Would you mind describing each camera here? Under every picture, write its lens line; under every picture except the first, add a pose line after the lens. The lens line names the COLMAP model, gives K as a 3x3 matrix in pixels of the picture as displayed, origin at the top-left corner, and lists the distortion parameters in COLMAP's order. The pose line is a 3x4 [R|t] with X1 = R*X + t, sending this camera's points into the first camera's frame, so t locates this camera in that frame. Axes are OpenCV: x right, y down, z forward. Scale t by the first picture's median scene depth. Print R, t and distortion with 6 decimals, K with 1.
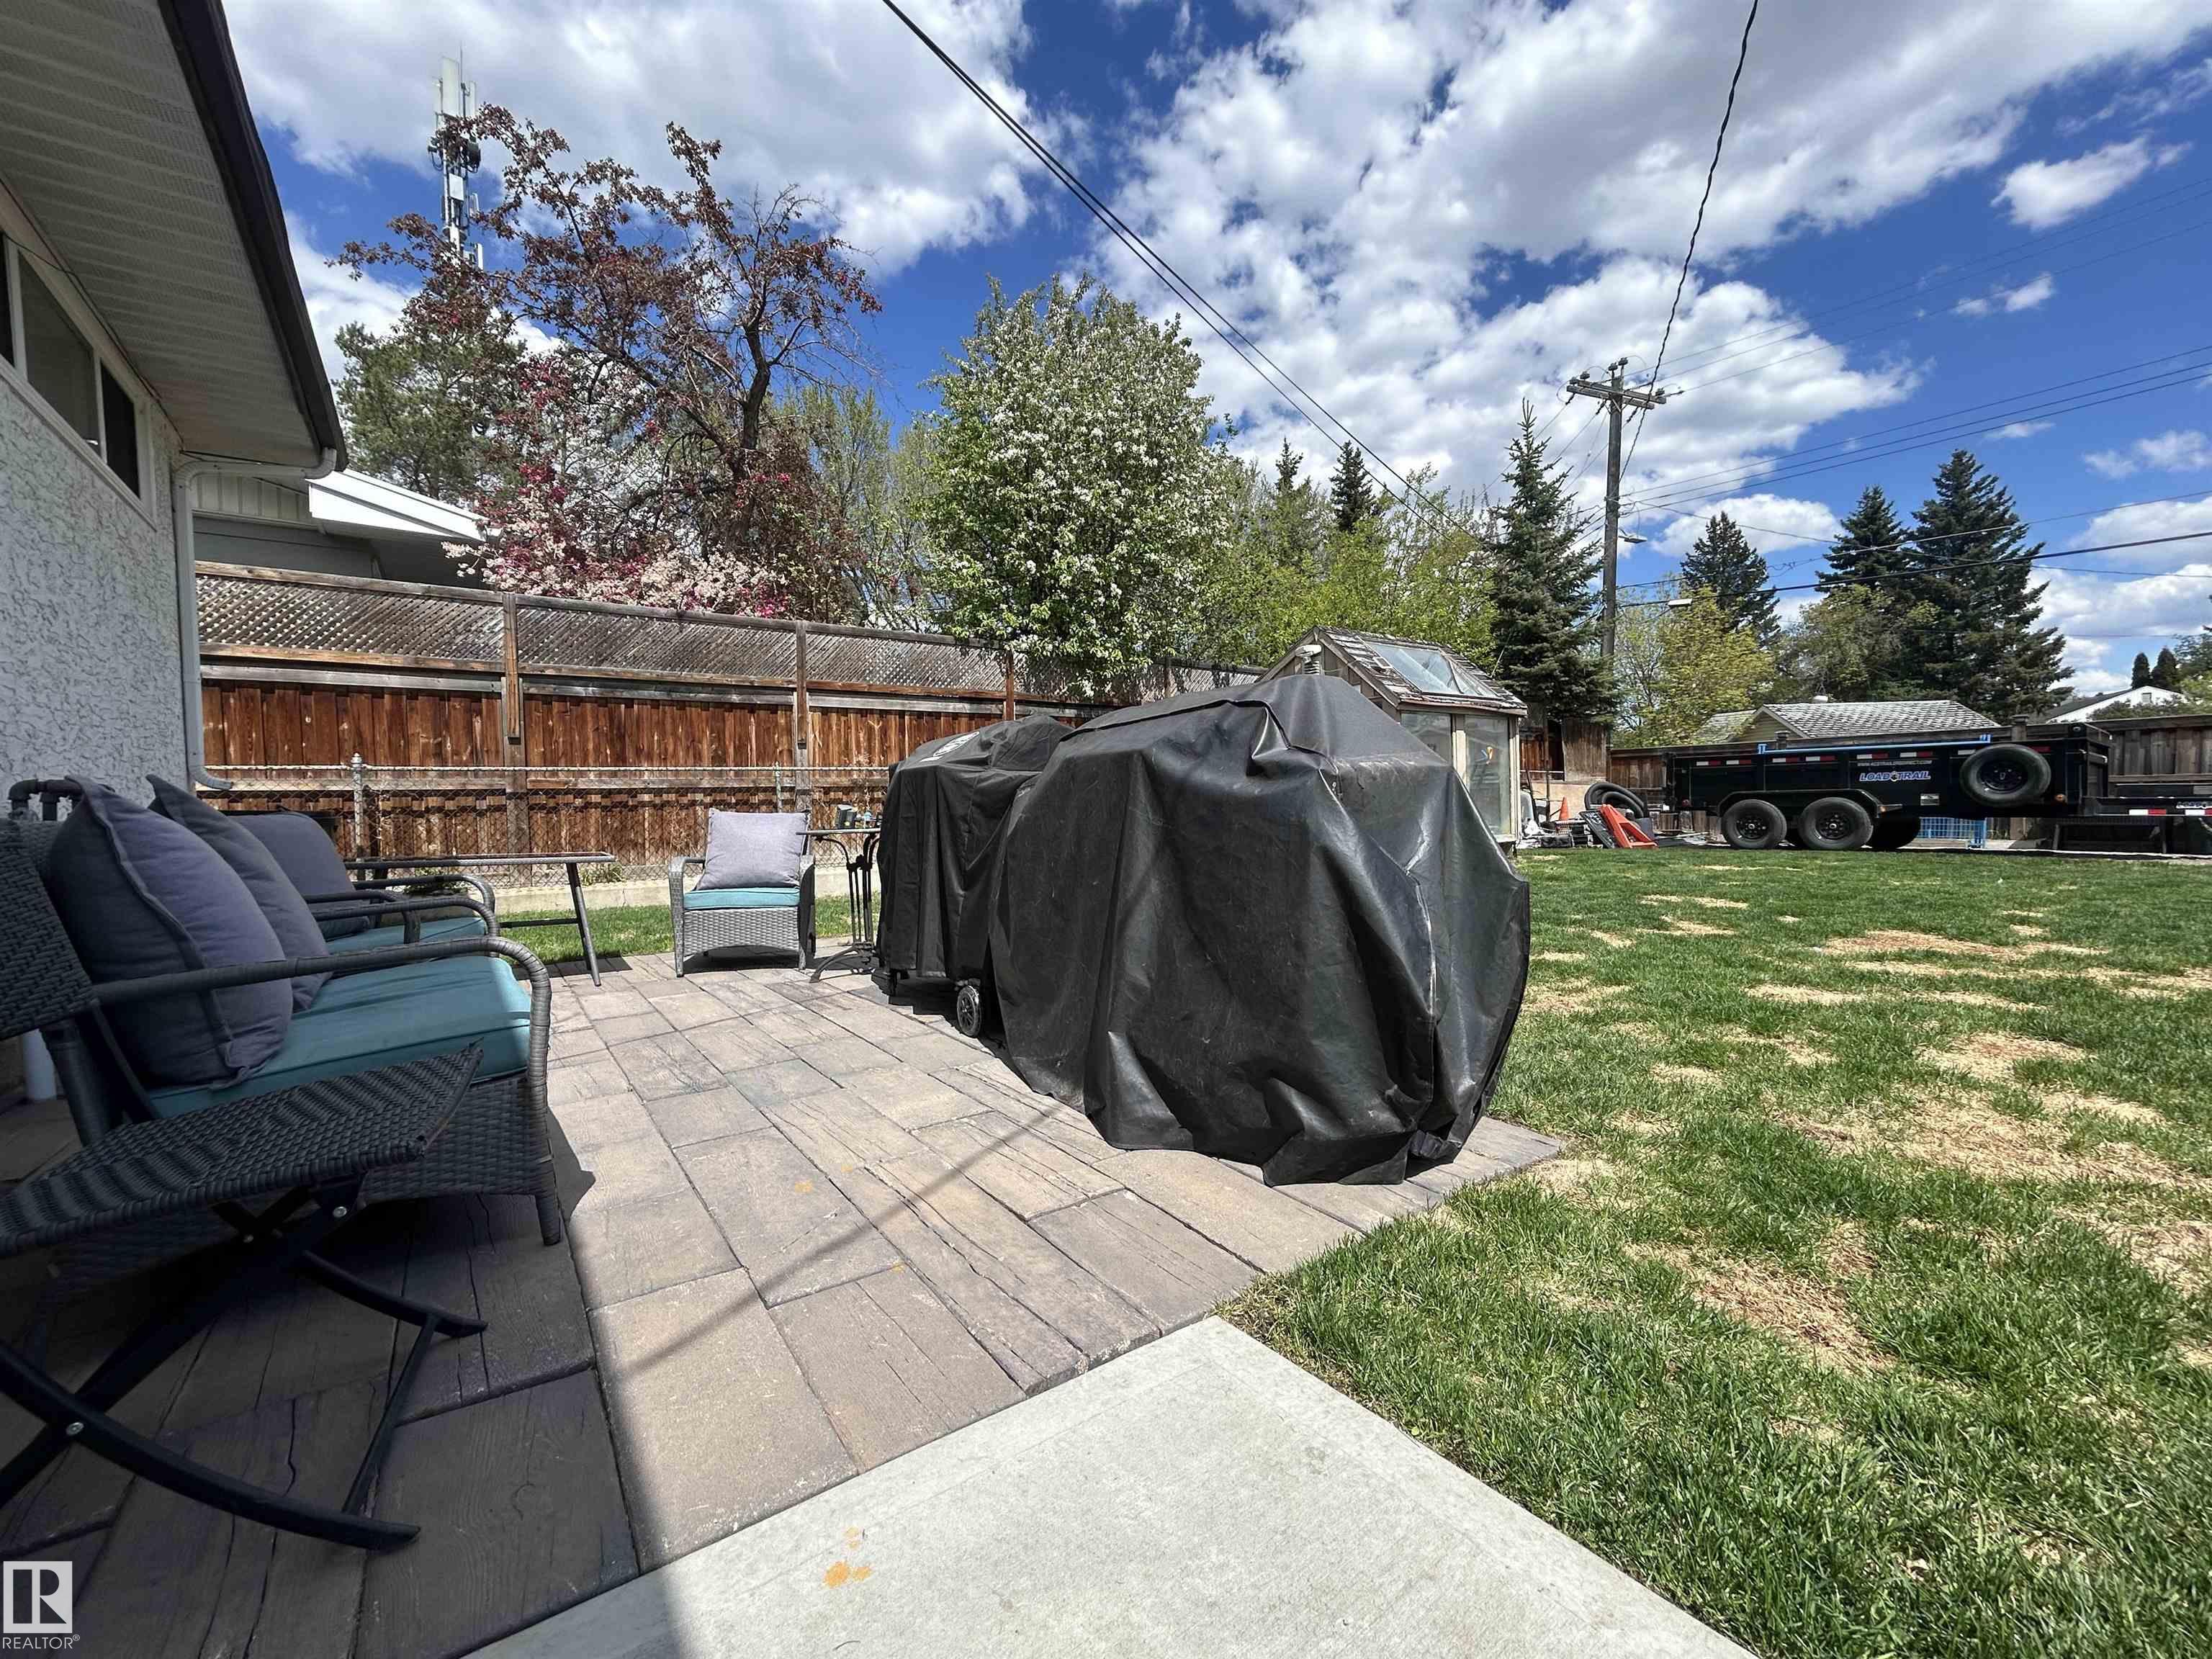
lens RADIAL K [[900.8, 0, 1103.7], [0, 900.8, 821.1], [0, 0, 1]] dist [-0.002294, 0.002366]
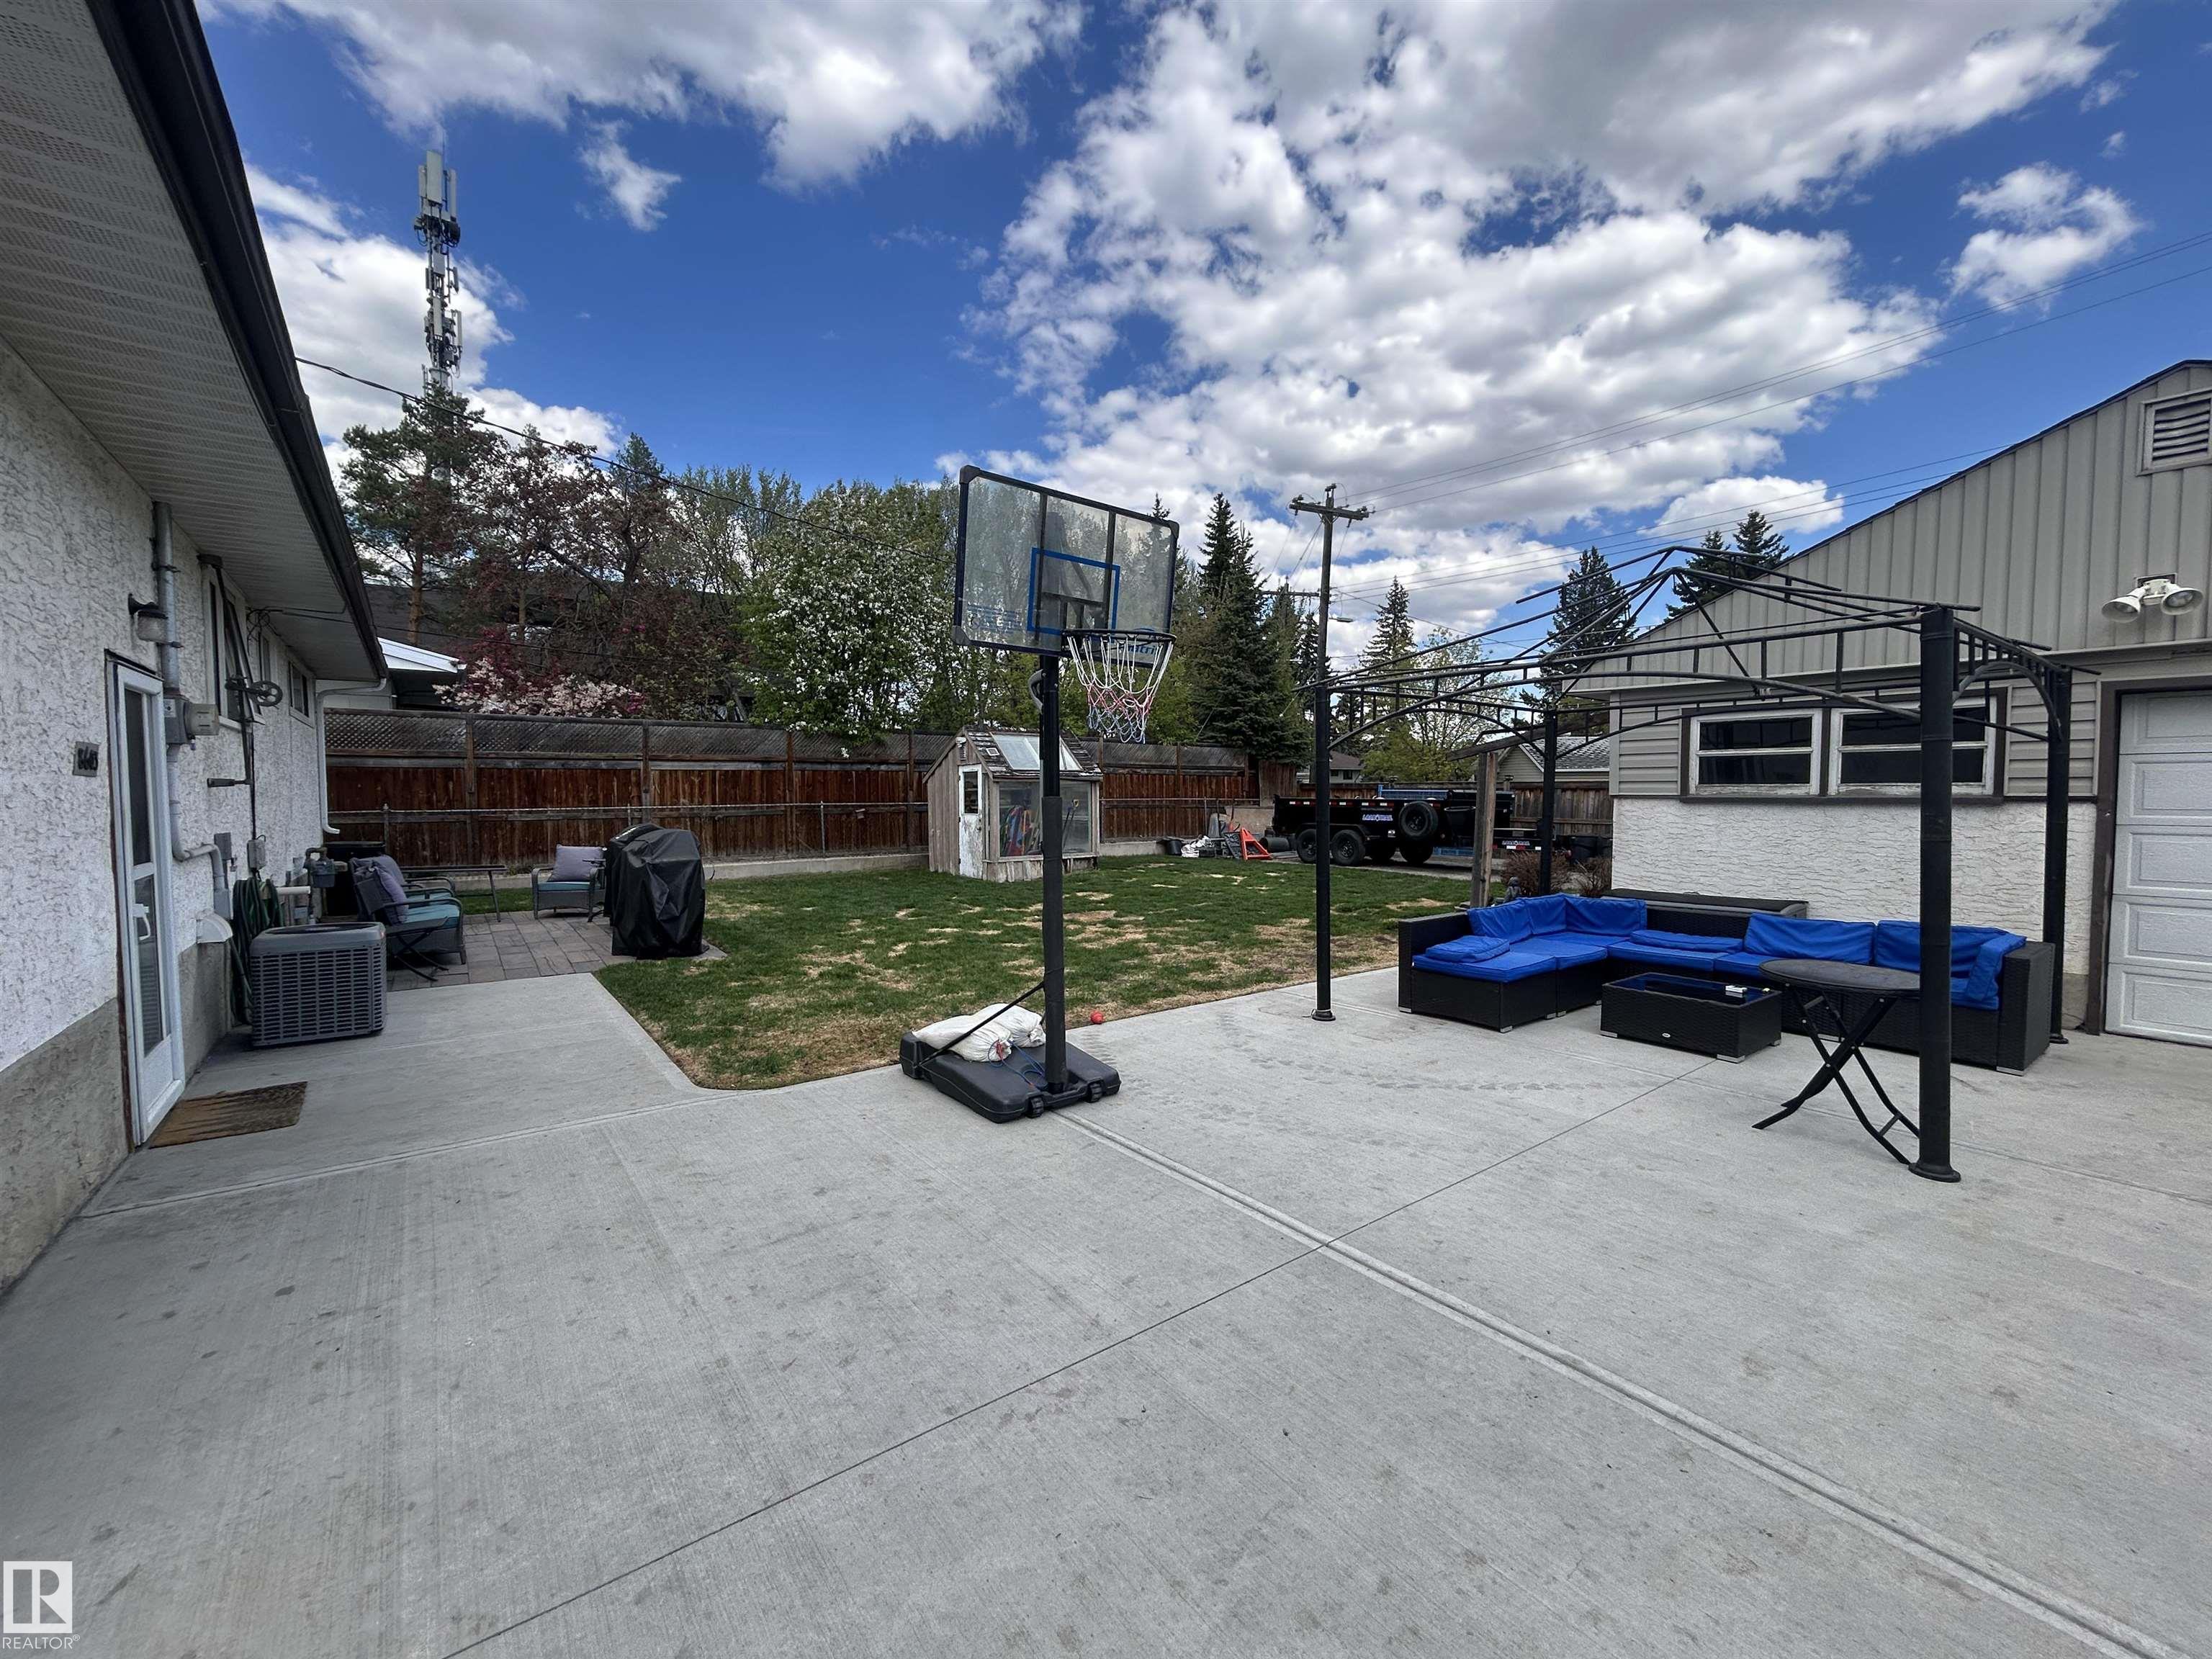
lens RADIAL K [[900.8, 0, 1098.8], [0, 900.8, 828.9], [0, 0, 1]] dist [-0.002294, 0.002366]
pose [[0.999724, 0.019663, 0.012858, 0.443125], [-0.019978, 0.999490, 0.024898, -0.069196], [-0.012362, -0.025148, 0.999607, -0.626923]]
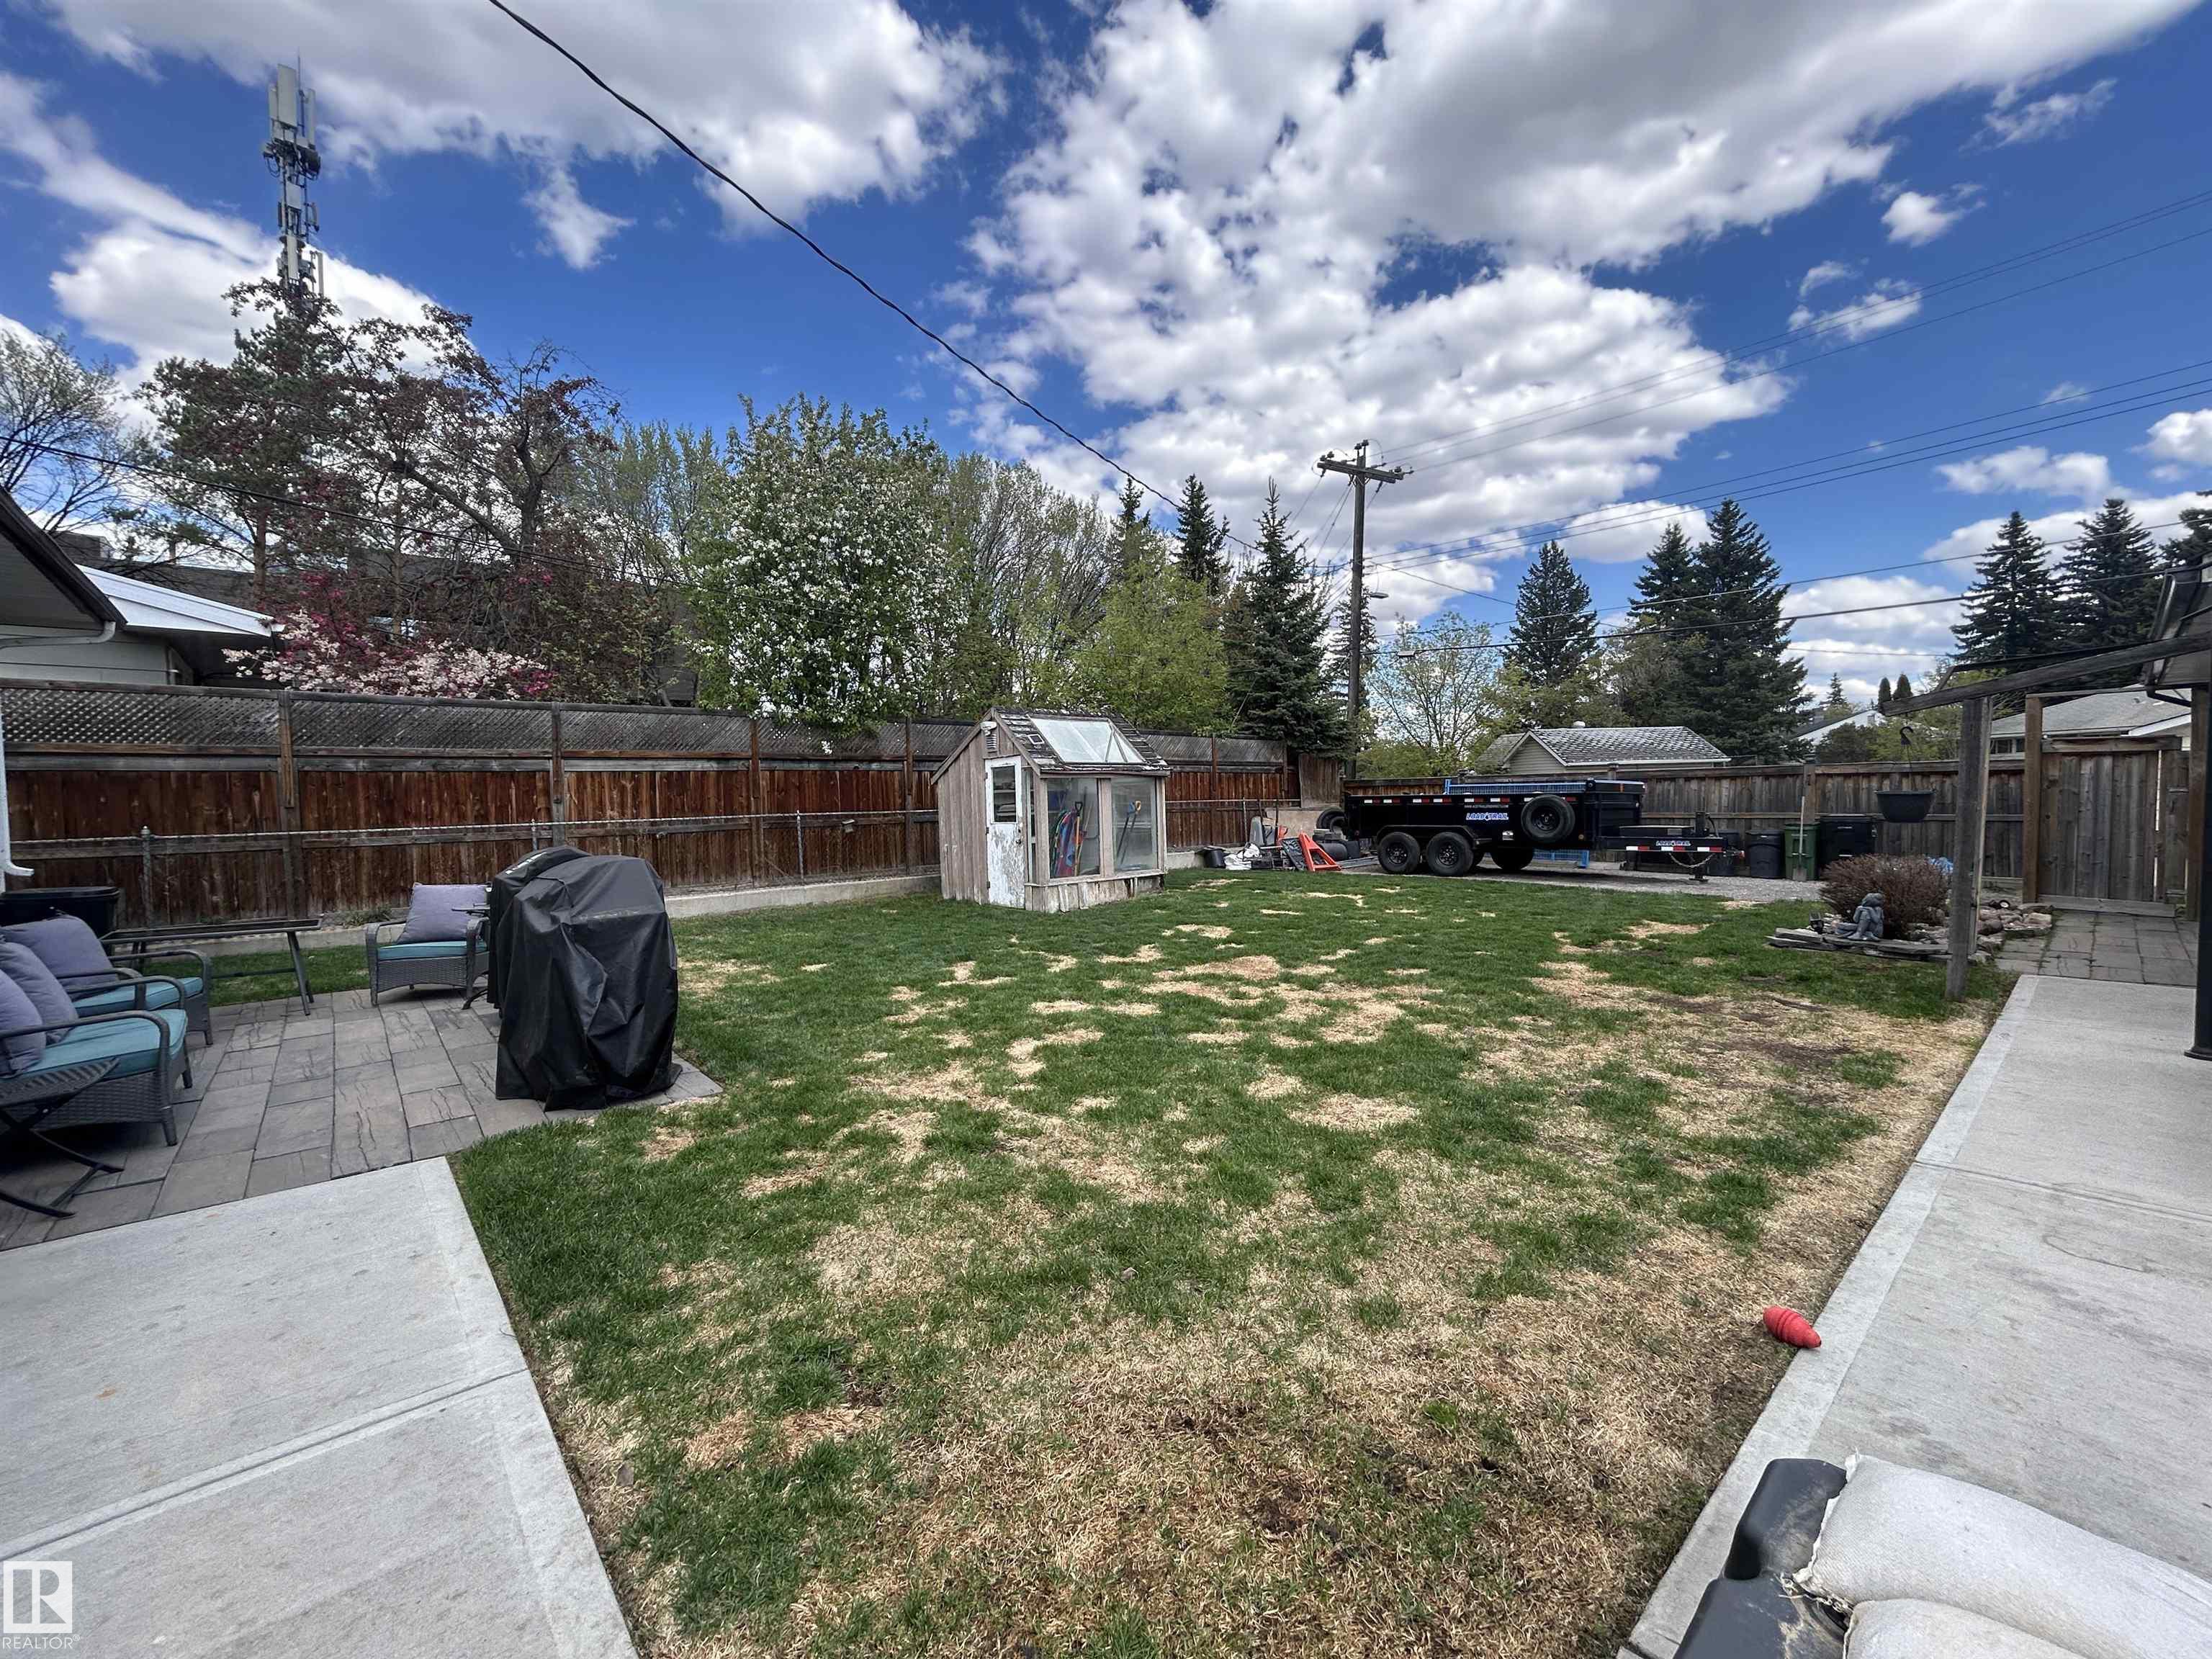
lens RADIAL K [[900.8, 0, 1101.4], [0, 900.8, 819.7], [0, 0, 1]] dist [-0.002294, 0.002366]
pose [[0.995747, -0.002859, 0.092085, 0.256065], [0.002558, 0.999991, 0.003383, -0.059107], [-0.092094, -0.003133, 0.995745, -0.249189]]
